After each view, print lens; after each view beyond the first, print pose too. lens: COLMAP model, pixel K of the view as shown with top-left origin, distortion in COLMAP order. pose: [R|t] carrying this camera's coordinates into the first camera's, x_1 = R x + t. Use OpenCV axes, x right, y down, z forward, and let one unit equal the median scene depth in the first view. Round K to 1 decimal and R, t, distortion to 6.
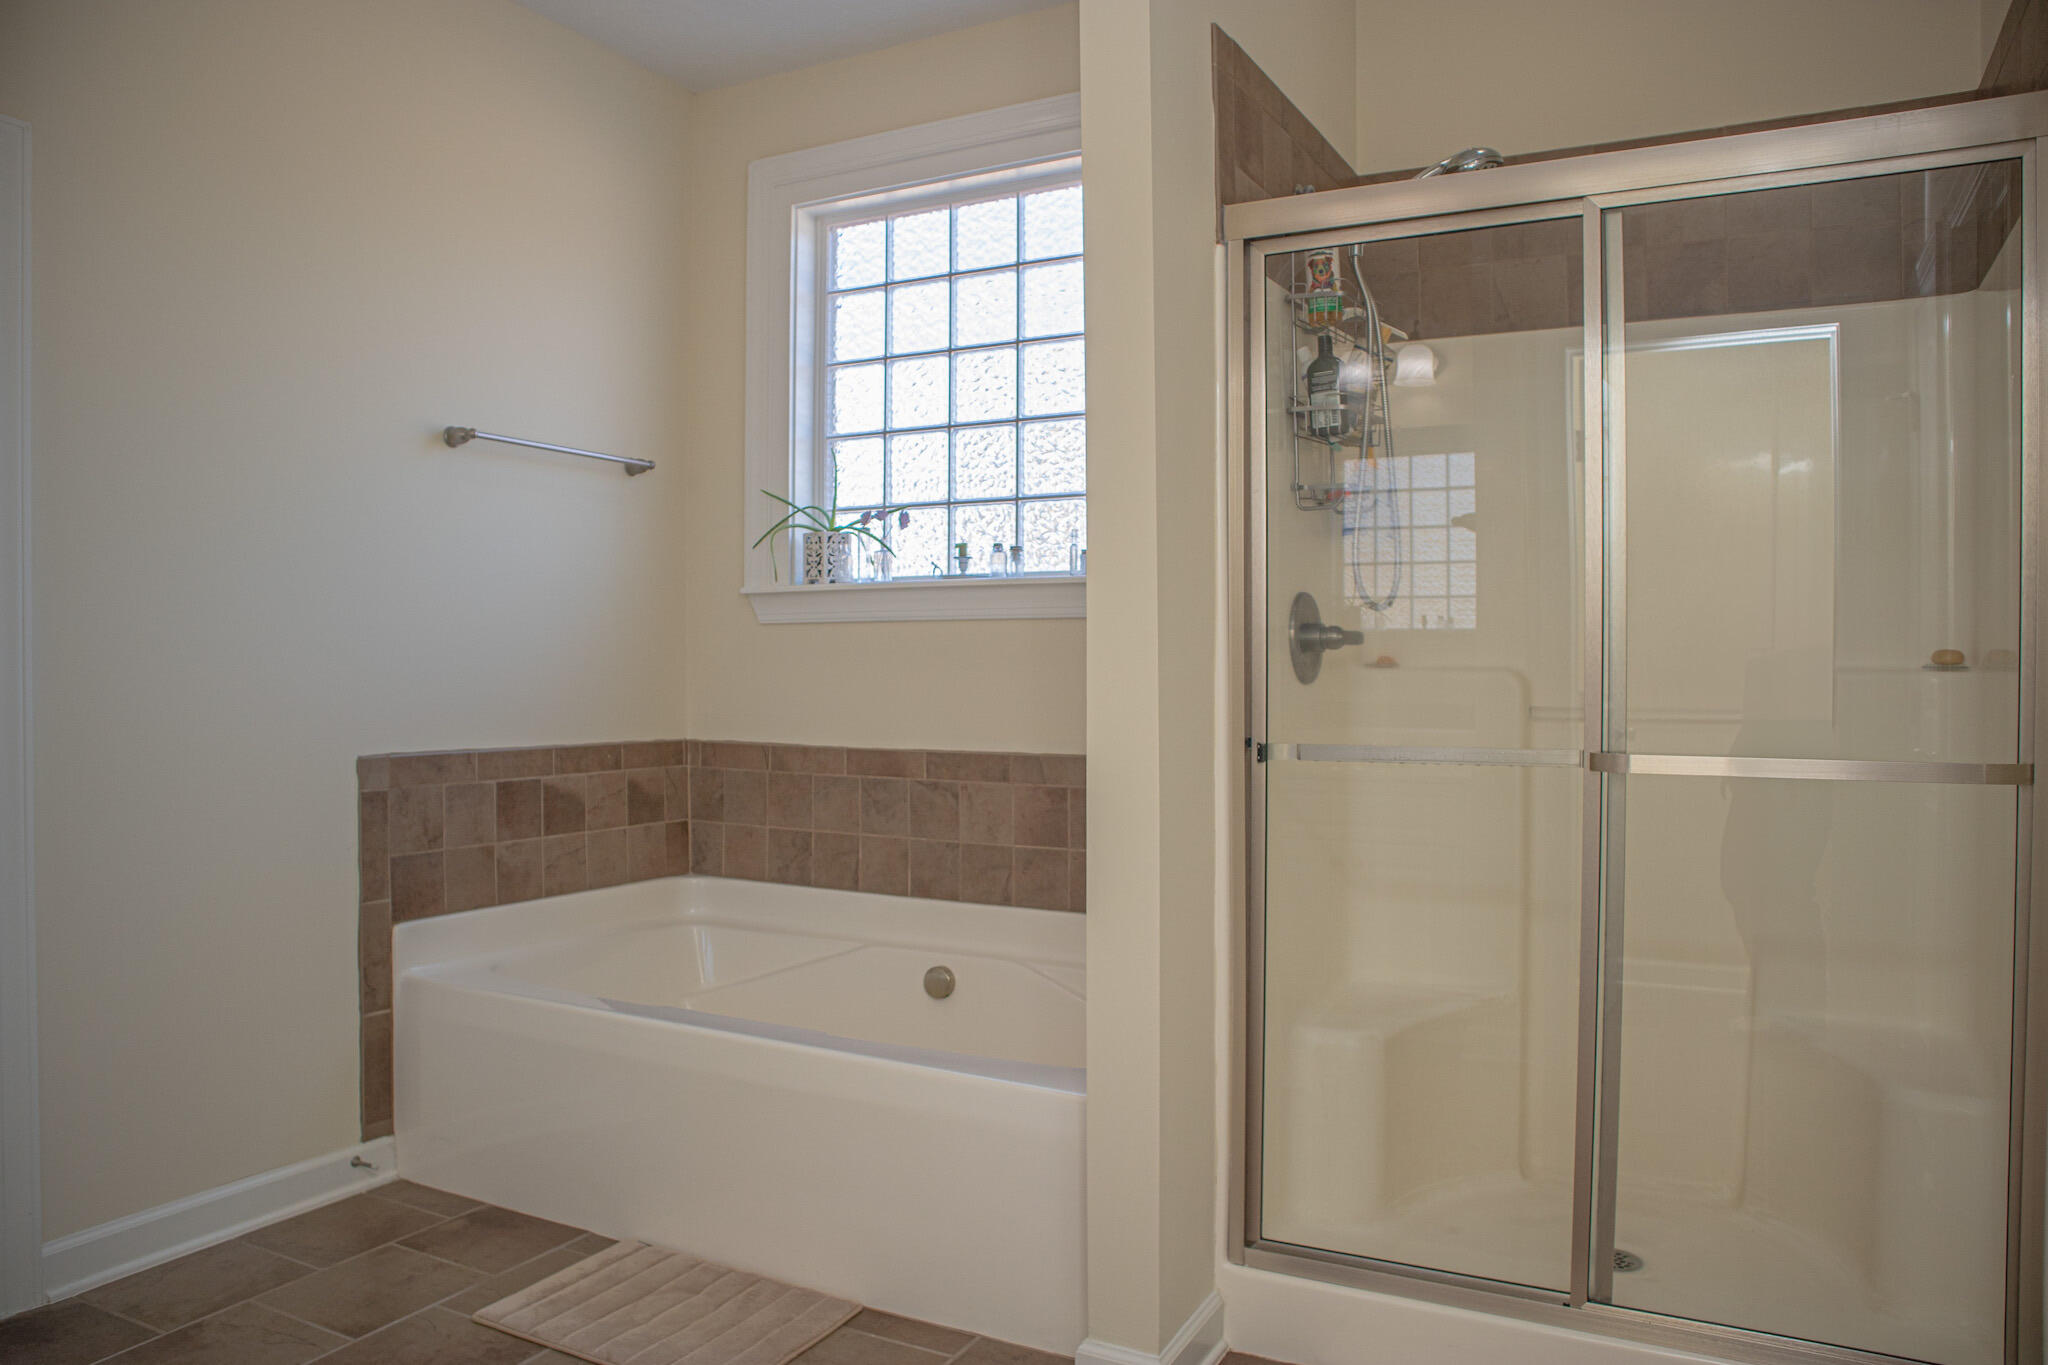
lens RADIAL K [[1462.6, 0, 1021.8], [0, 1462.6, 666.2], [0, 0, 1]] dist [-0.121738, 0.075142]
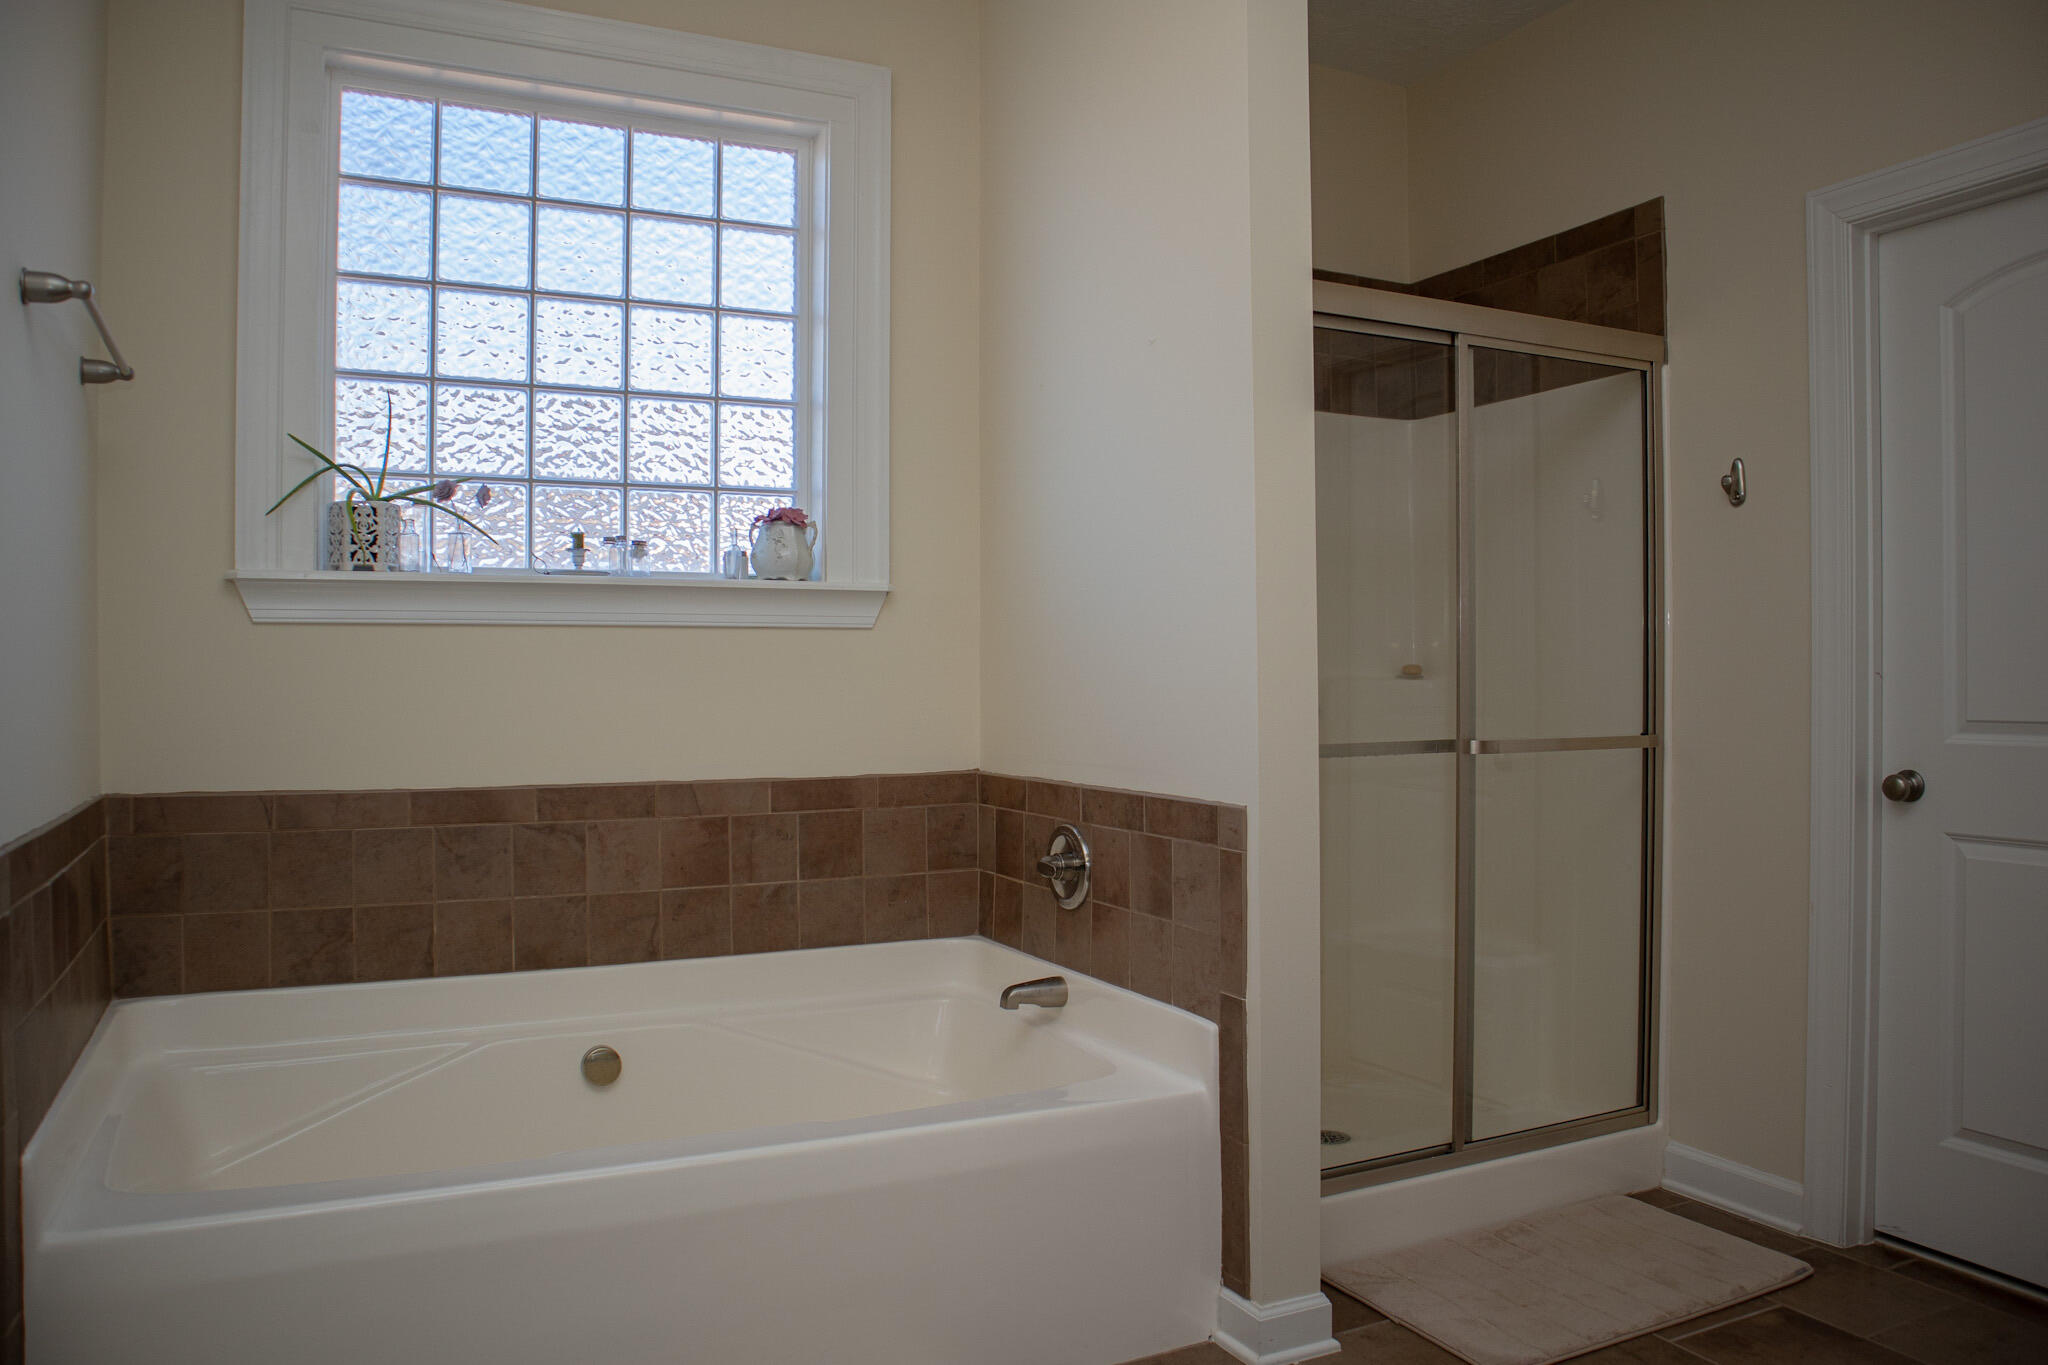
lens RADIAL K [[1462.6, 0, 1023.0], [0, 1462.6, 692.8], [0, 0, 1]] dist [-0.121738, 0.075142]
pose [[0.579050, -0.012103, 0.815202, -0.555008], [0.004228, 0.999921, 0.011843, -0.002156], [-0.815281, -0.003411, 0.579056, 0.319678]]
